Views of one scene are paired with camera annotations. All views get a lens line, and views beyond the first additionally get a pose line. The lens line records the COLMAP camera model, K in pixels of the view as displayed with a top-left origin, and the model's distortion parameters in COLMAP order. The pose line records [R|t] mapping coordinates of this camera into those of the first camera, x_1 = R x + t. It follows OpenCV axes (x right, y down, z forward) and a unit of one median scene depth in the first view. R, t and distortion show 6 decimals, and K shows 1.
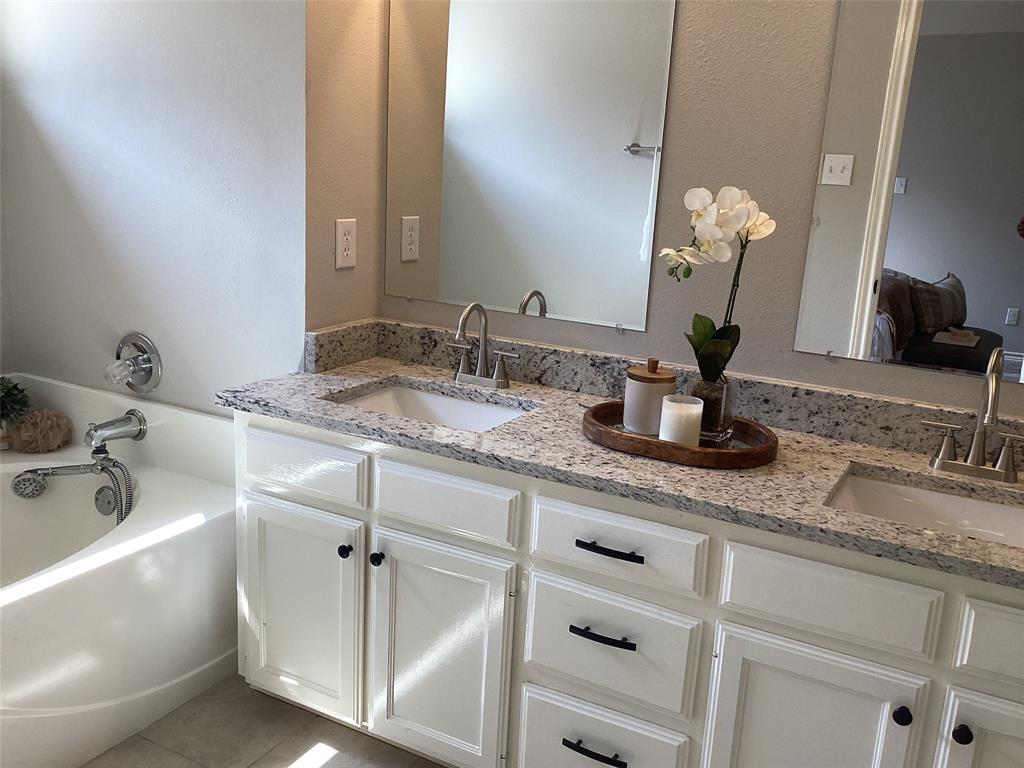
lens RADIAL K [[930.5, 0, 513.7], [0, 930.5, 377.4], [0, 0, 1]] dist [0.026061, 0.000000]
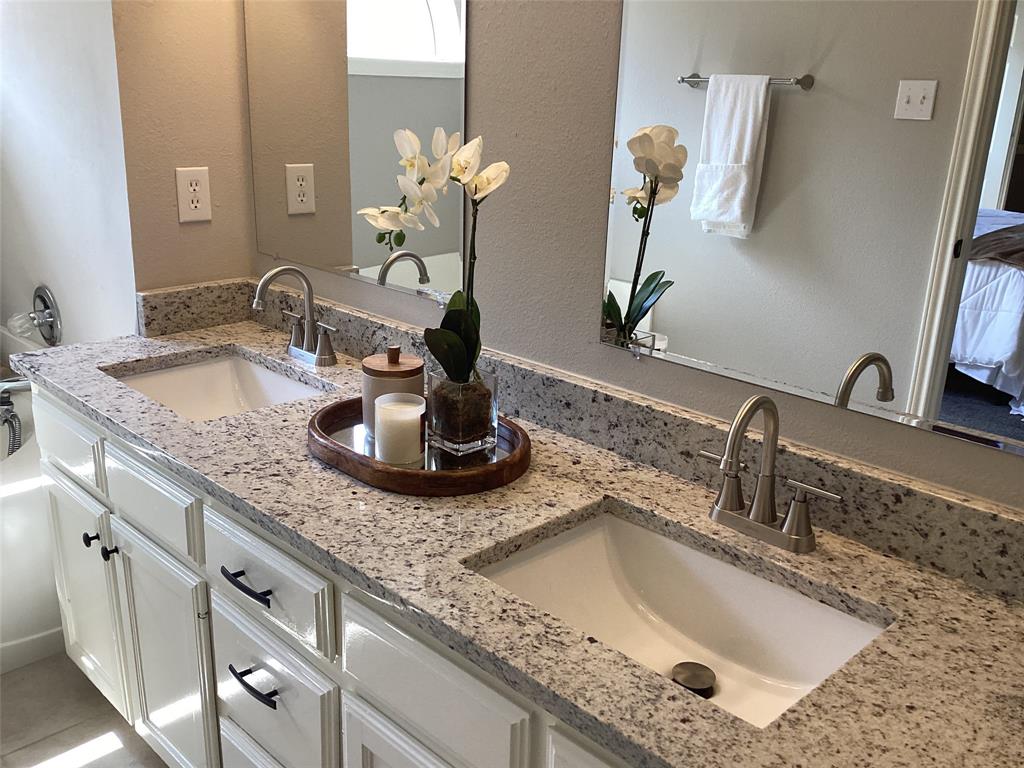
lens RADIAL K [[930.5, 0, 503.1], [0, 930.5, 385.0], [0, 0, 1]] dist [0.026061, 0.000000]
pose [[0.960904, 0.061597, -0.269944, 0.390971], [-0.043043, 0.996319, 0.074128, -0.042638], [0.273517, -0.059610, 0.960018, 0.212653]]
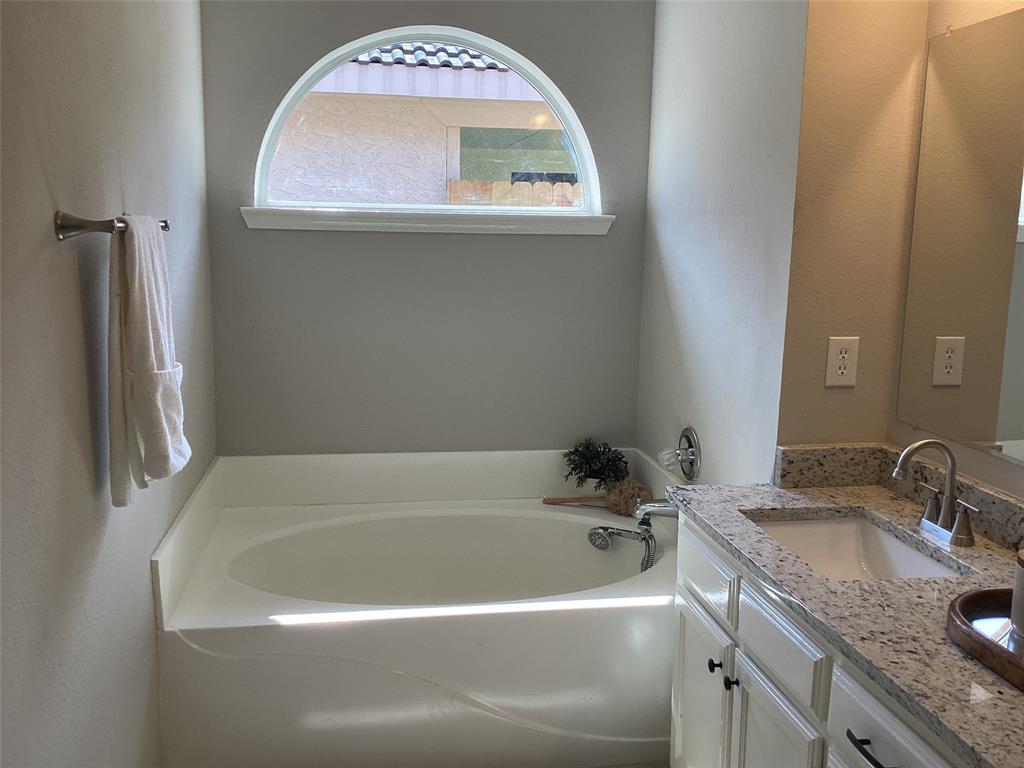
lens RADIAL K [[930.5, 0, 512.6], [0, 930.5, 379.5], [0, 0, 1]] dist [0.026061, 0.000000]
pose [[0.626665, 0.089656, -0.774114, 0.381720], [-0.166274, 0.985868, -0.020422, -0.052516], [0.761343, 0.141513, 0.632717, 0.138575]]
